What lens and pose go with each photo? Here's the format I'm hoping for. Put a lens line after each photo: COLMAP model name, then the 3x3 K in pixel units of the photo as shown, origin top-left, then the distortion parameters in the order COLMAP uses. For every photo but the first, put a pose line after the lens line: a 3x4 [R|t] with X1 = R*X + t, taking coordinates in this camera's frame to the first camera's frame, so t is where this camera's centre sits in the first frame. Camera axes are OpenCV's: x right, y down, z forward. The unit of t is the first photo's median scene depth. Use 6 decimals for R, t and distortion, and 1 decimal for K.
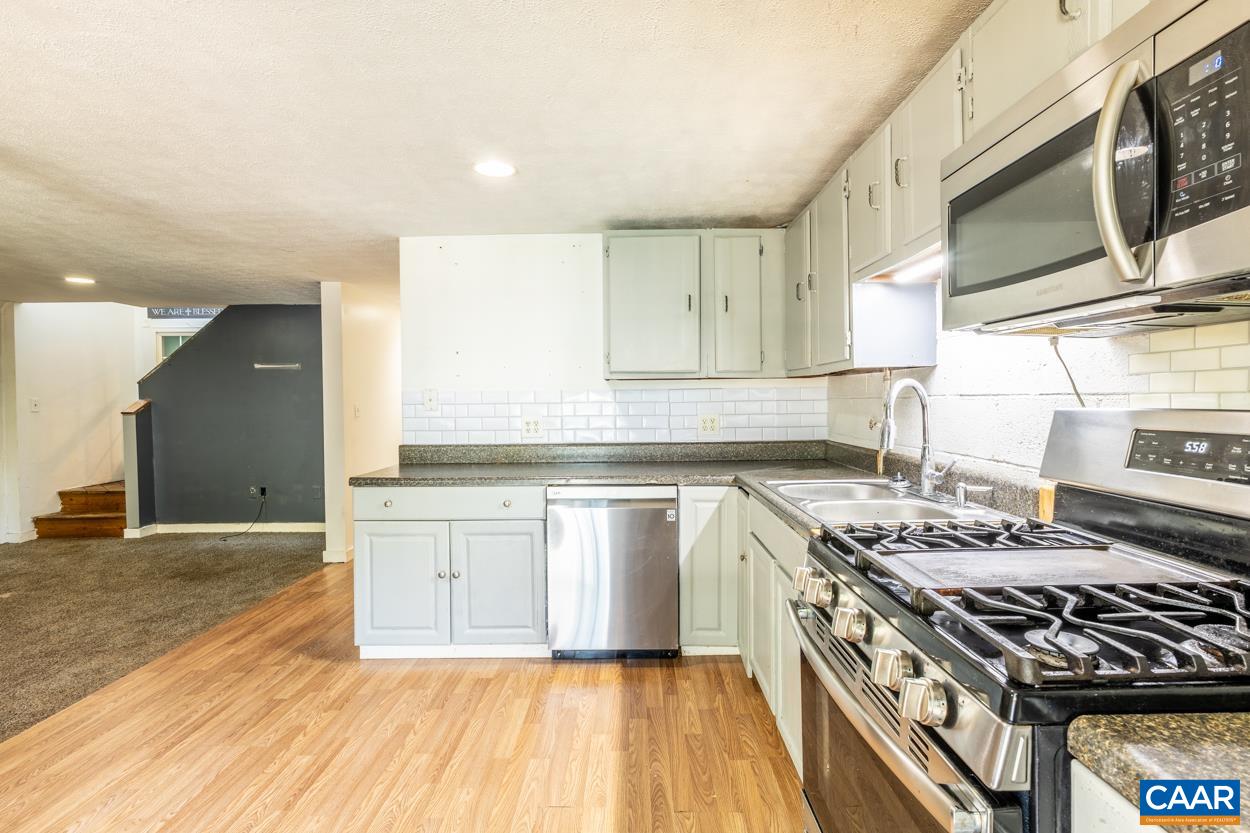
lens RADIAL K [[606.2, 0, 629.8], [0, 606.2, 409.6], [0, 0, 1]] dist [-0.000471, -0.001454]
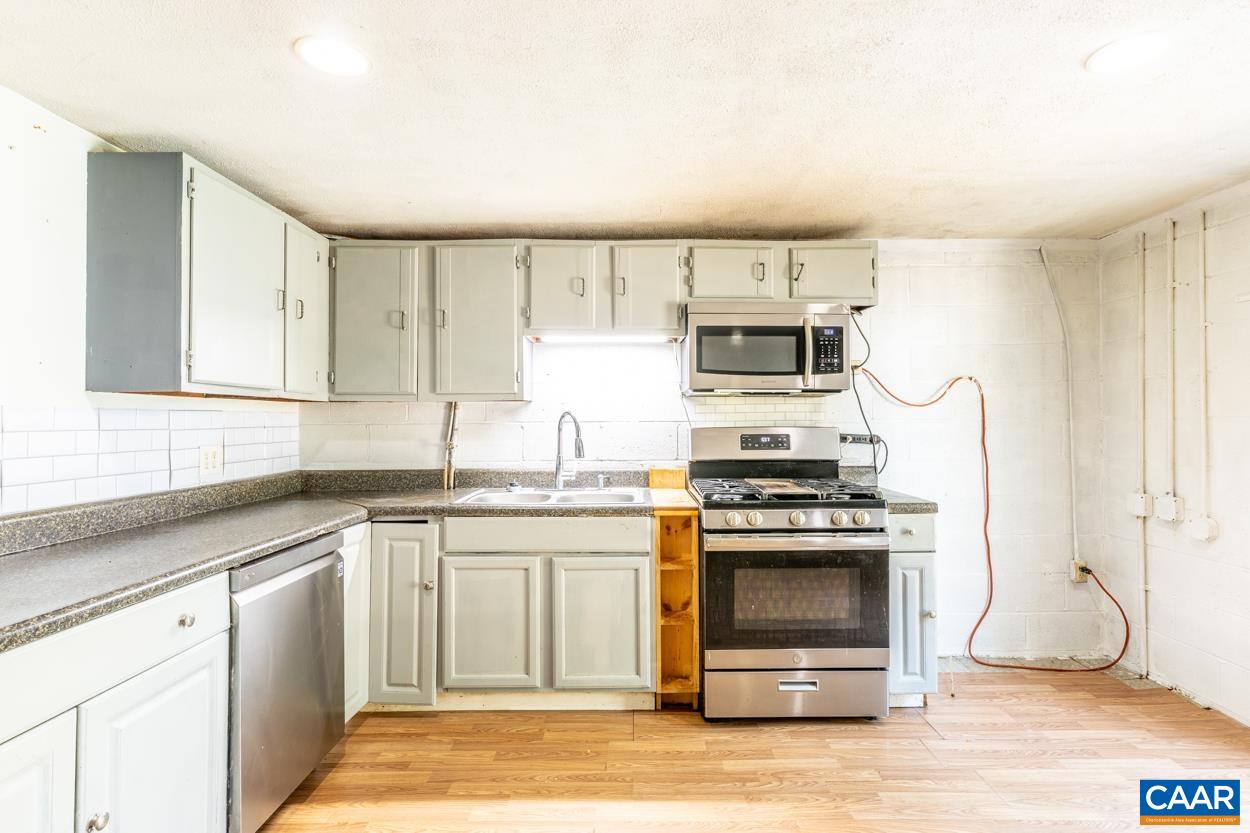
lens RADIAL K [[606.2, 0, 635.1], [0, 606.2, 408.7], [0, 0, 1]] dist [-0.000471, -0.001454]
pose [[-0.007941, 0.030752, 0.999496, -0.734339], [0.021876, 0.999293, -0.030572, -0.004576], [-0.999729, 0.021622, -0.008608, 0.606818]]
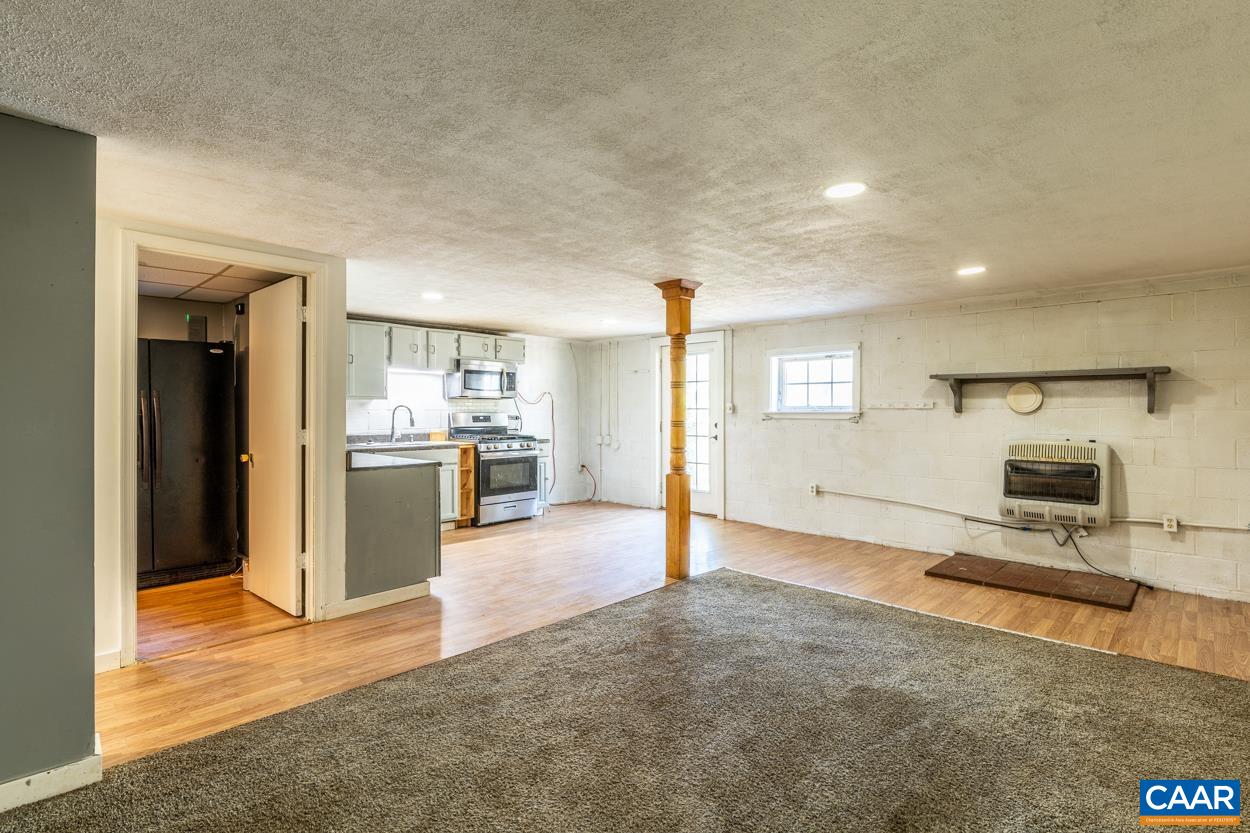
lens RADIAL K [[606.2, 0, 631.6], [0, 606.2, 414.0], [0, 0, 1]] dist [-0.000471, -0.001454]
pose [[-0.727140, 0.007796, 0.686445, -1.826702], [0.021529, 0.999703, 0.011452, -0.008728], [-0.686152, 0.023105, -0.727091, 1.761723]]
